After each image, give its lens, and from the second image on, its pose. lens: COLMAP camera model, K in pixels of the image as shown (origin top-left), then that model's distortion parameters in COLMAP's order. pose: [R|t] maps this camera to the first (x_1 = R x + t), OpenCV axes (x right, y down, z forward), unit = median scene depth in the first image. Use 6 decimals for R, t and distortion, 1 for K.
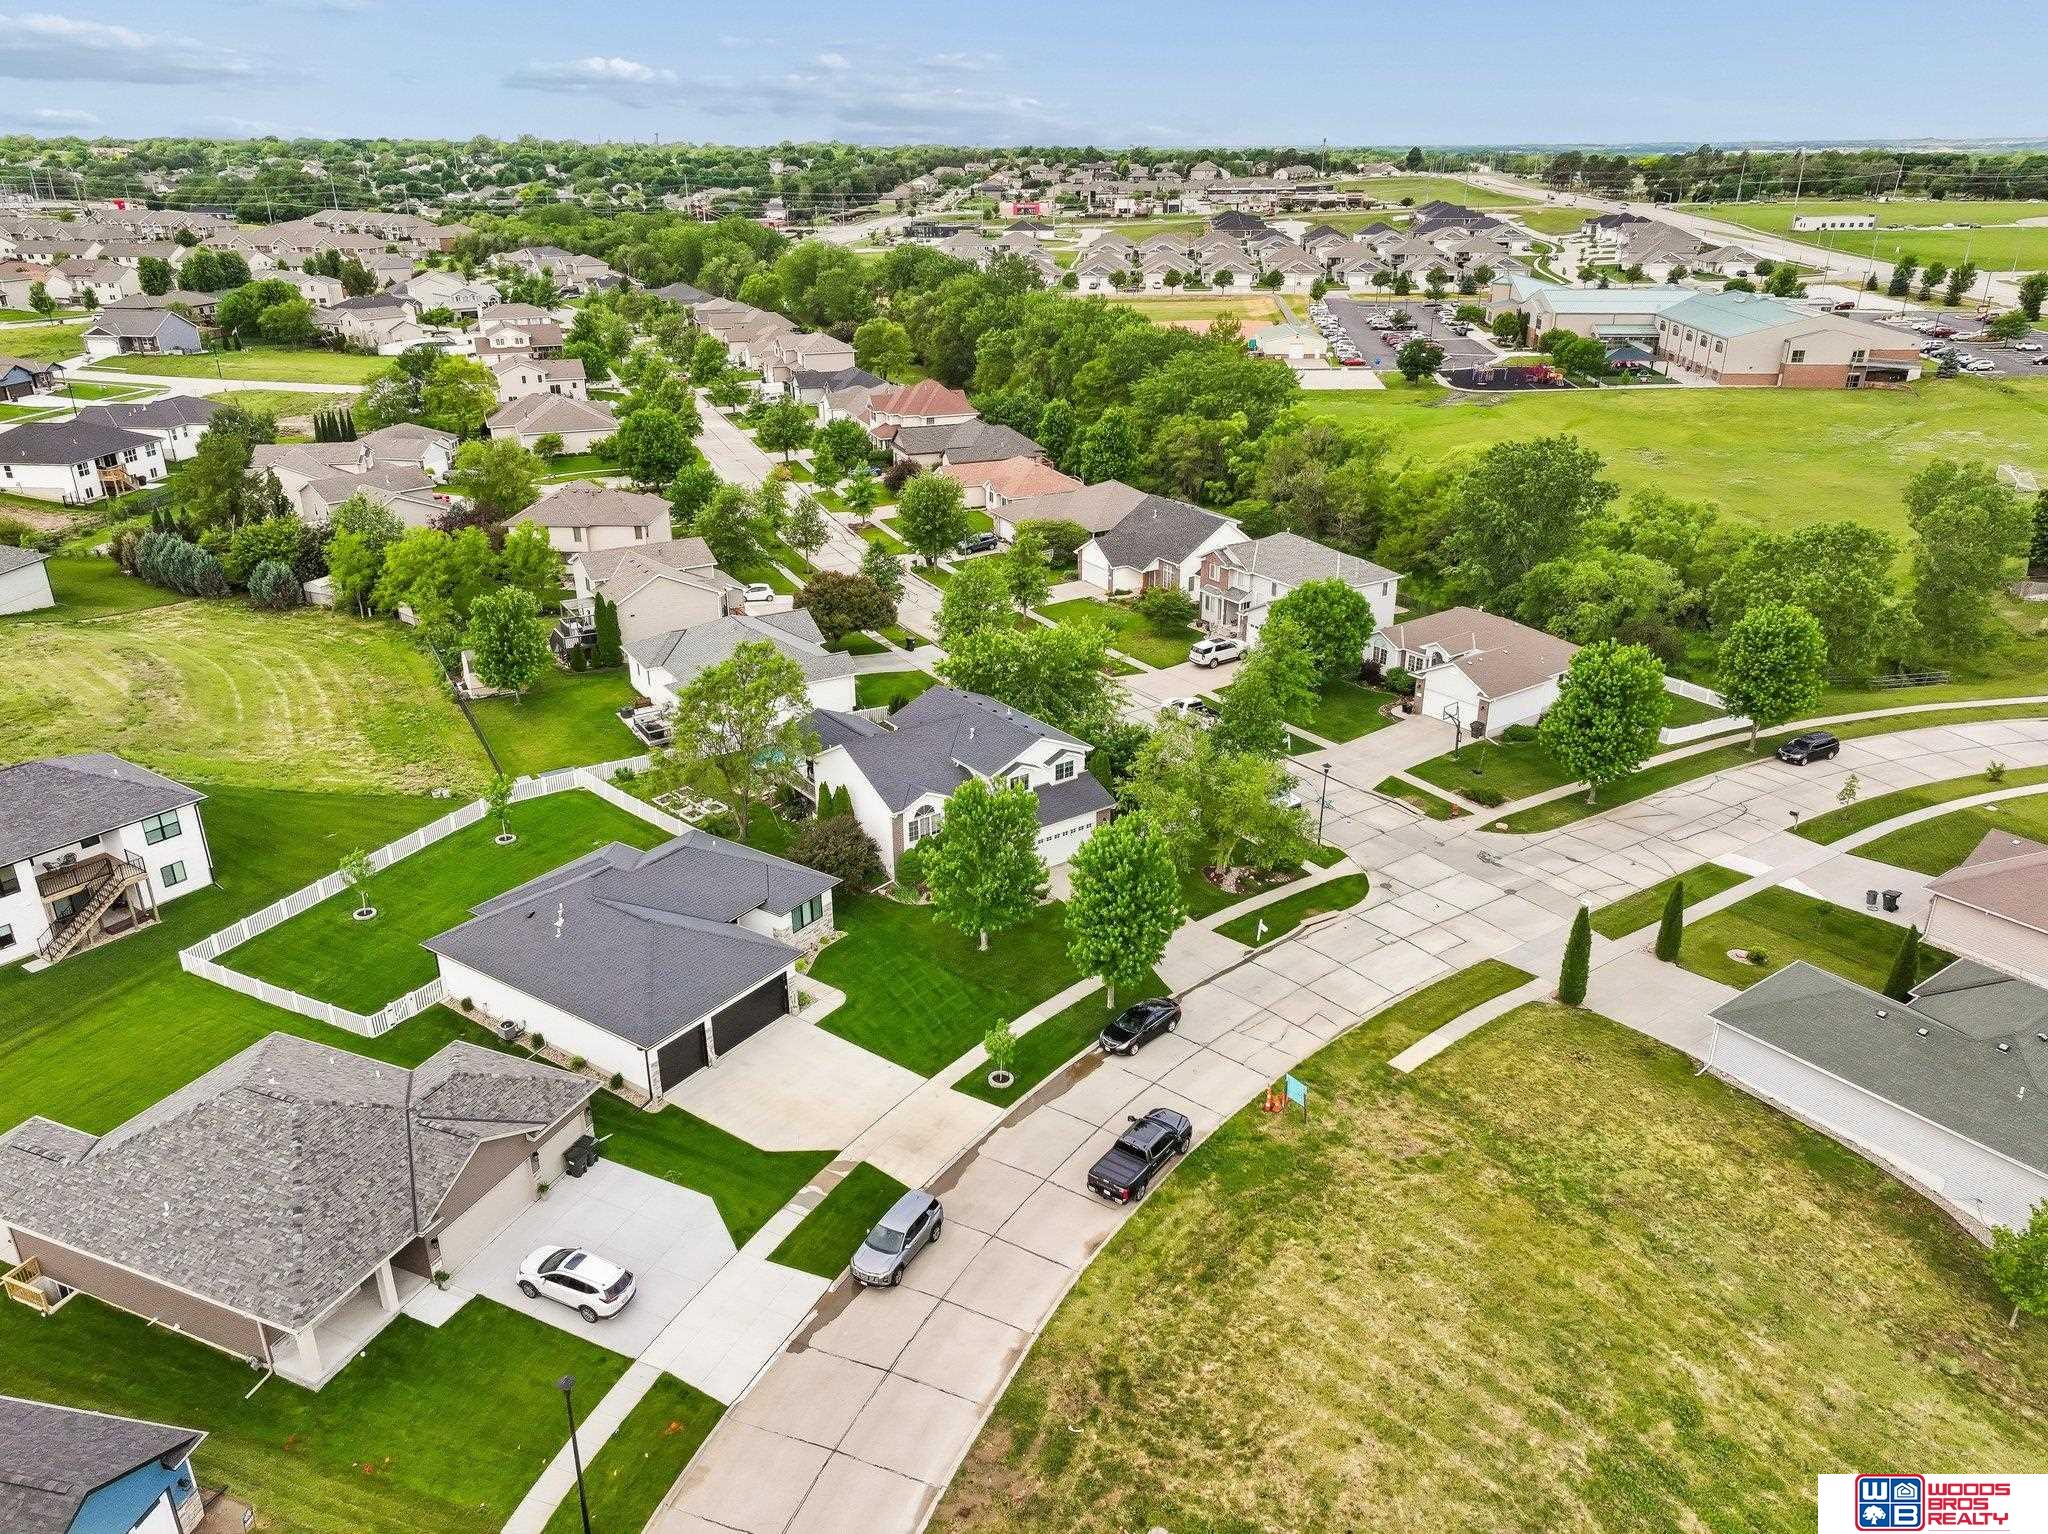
lens RADIAL K [[1424.0, 0, 1024.0], [0, 1424.0, 767.0], [0, 0, 1]] dist [0.004129, 0.010499]
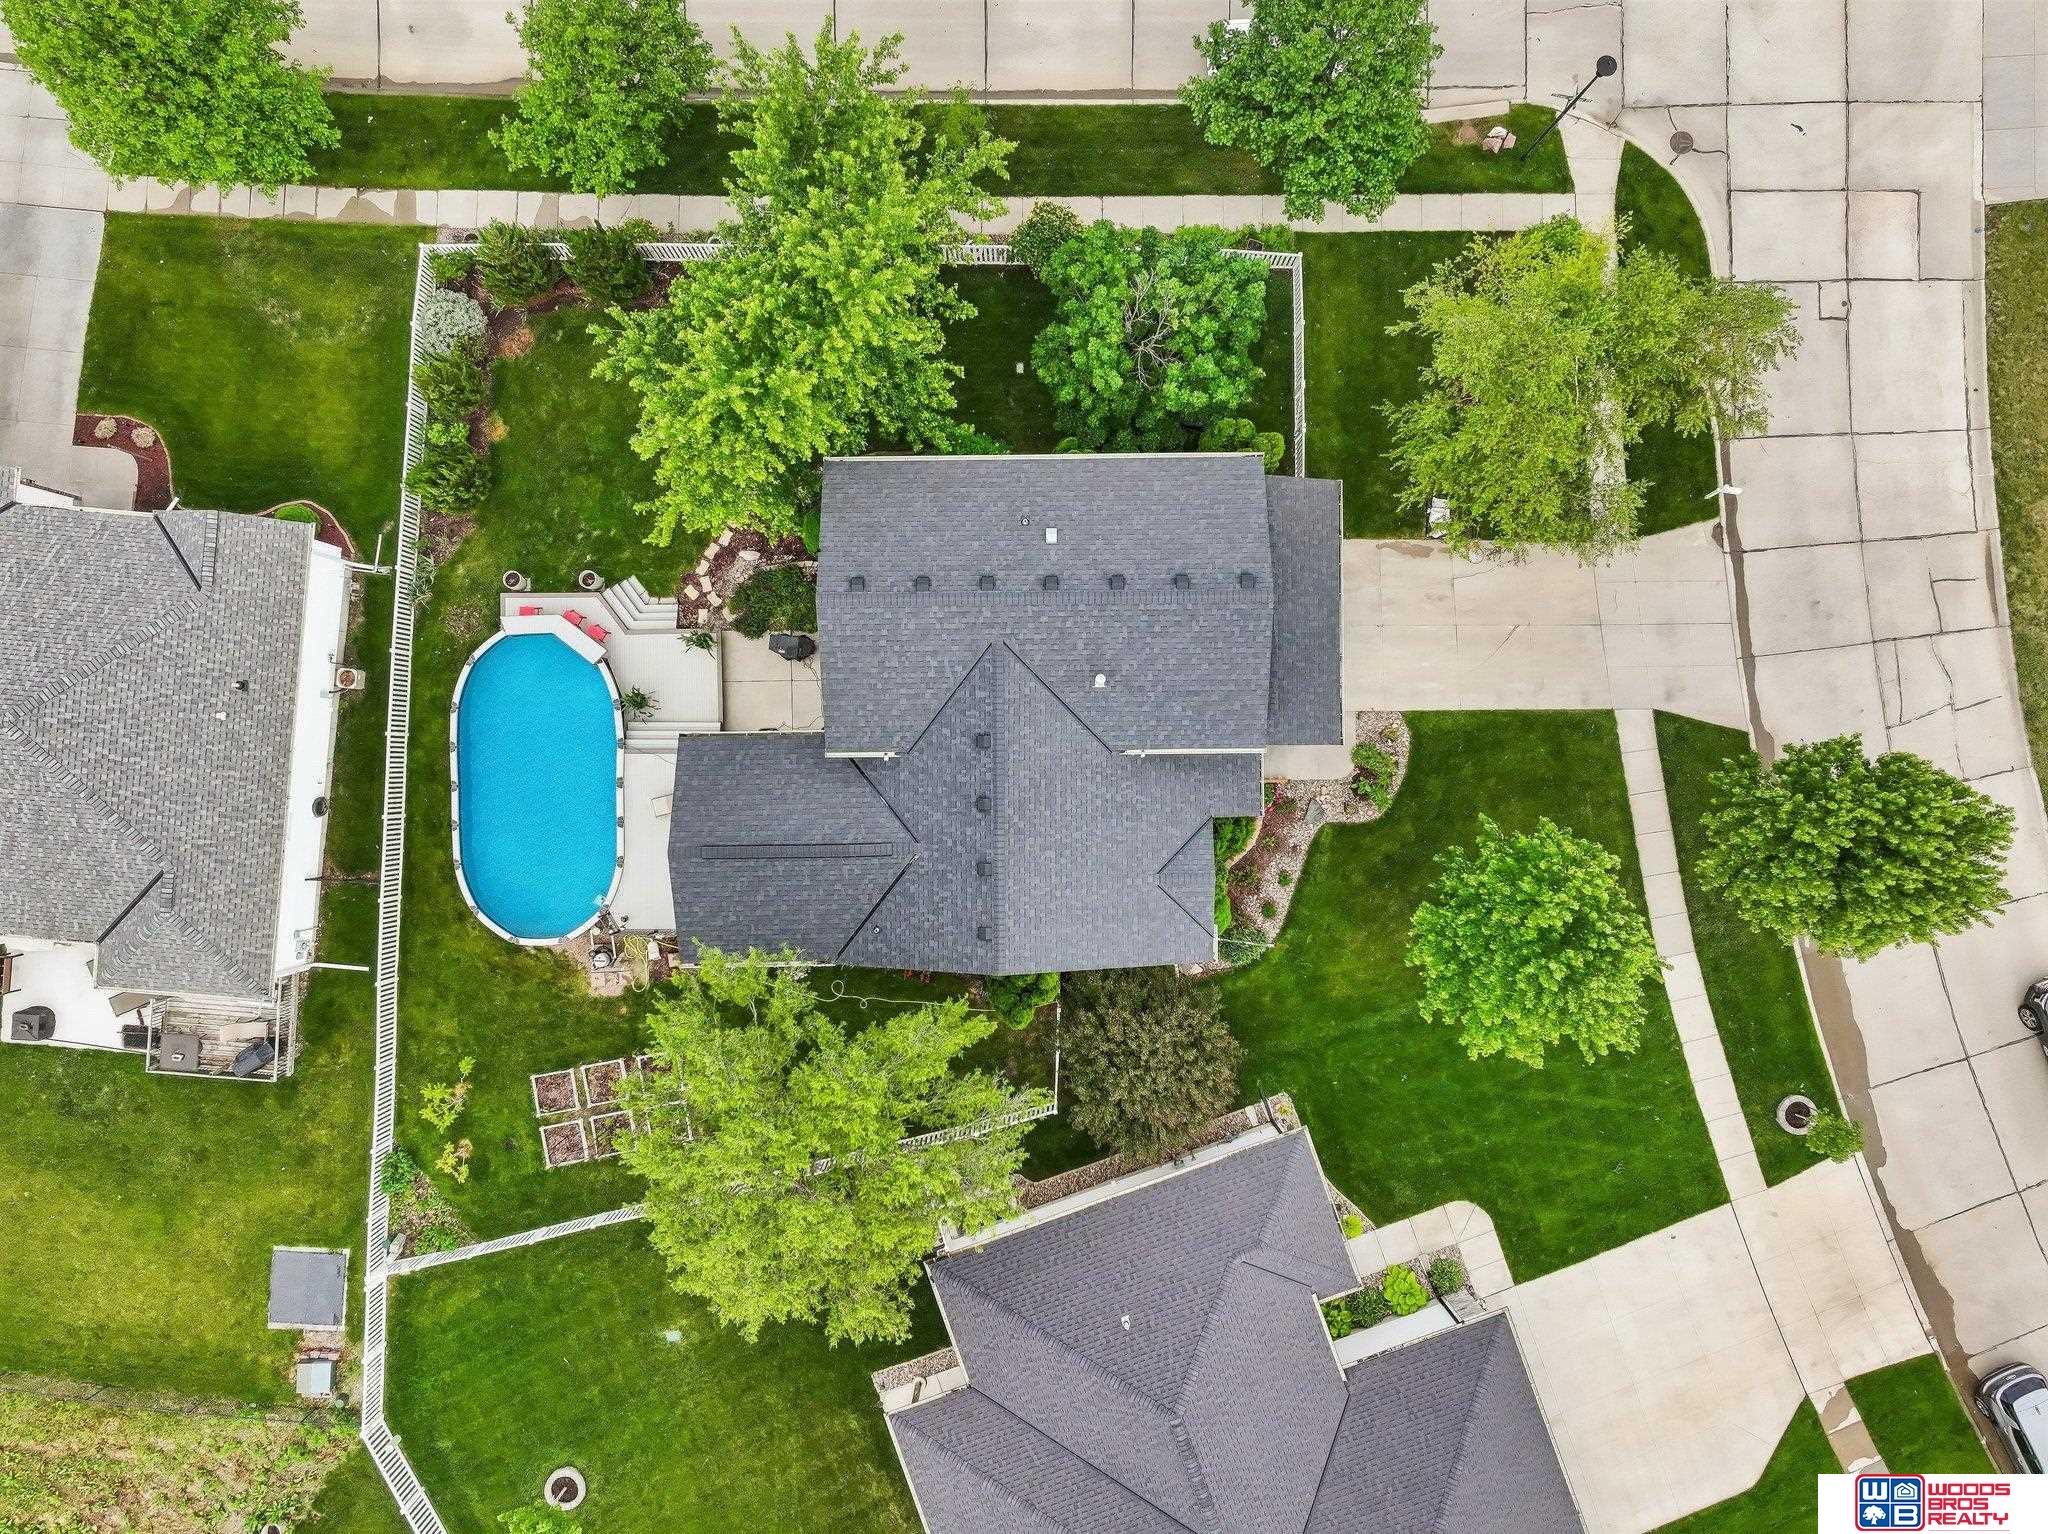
lens RADIAL K [[1424.0, 0, 1024.0], [0, 1424.0, 767.0], [0, 0, 1]] dist [0.004129, 0.010499]
pose [[0.572186, -0.820110, -0.004767, -0.070751], [0.337058, 0.229857, 0.912994, -0.444491], [-0.747660, -0.524009, 0.407945, 0.898862]]
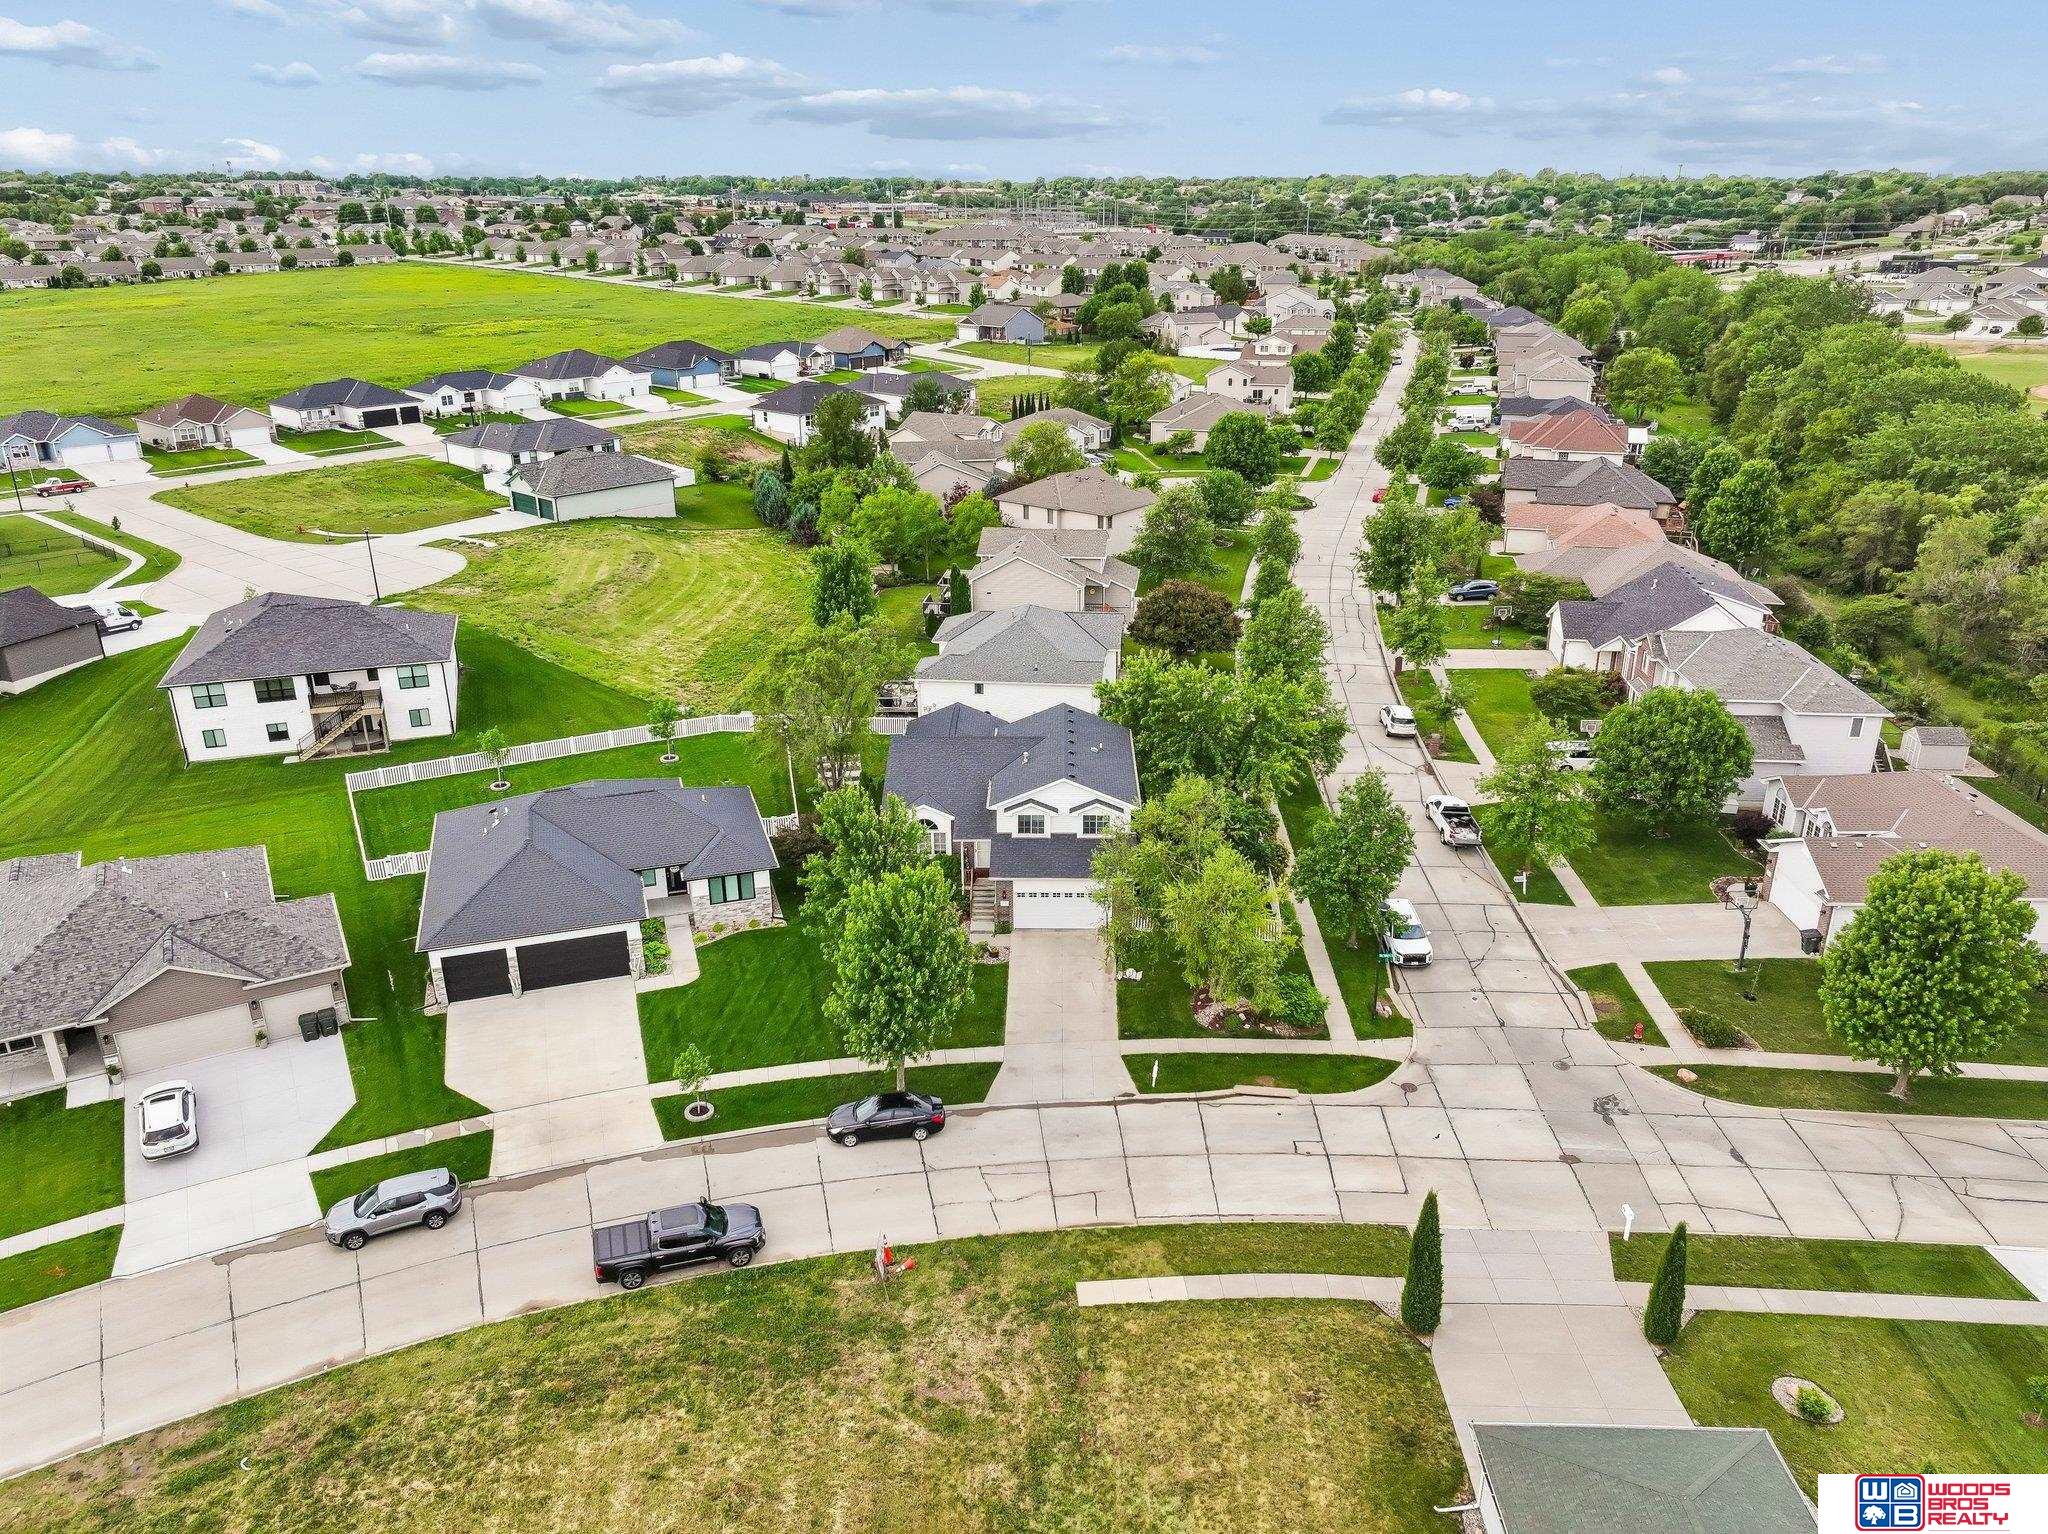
lens RADIAL K [[1424.0, 0, 1024.0], [0, 1424.0, 767.0], [0, 0, 1]] dist [0.004129, 0.010499]
pose [[0.798318, 0.226140, -0.558166, 0.492110], [-0.237843, 0.969869, 0.052765, -0.069615], [0.553280, 0.090633, 0.828050, 0.296791]]
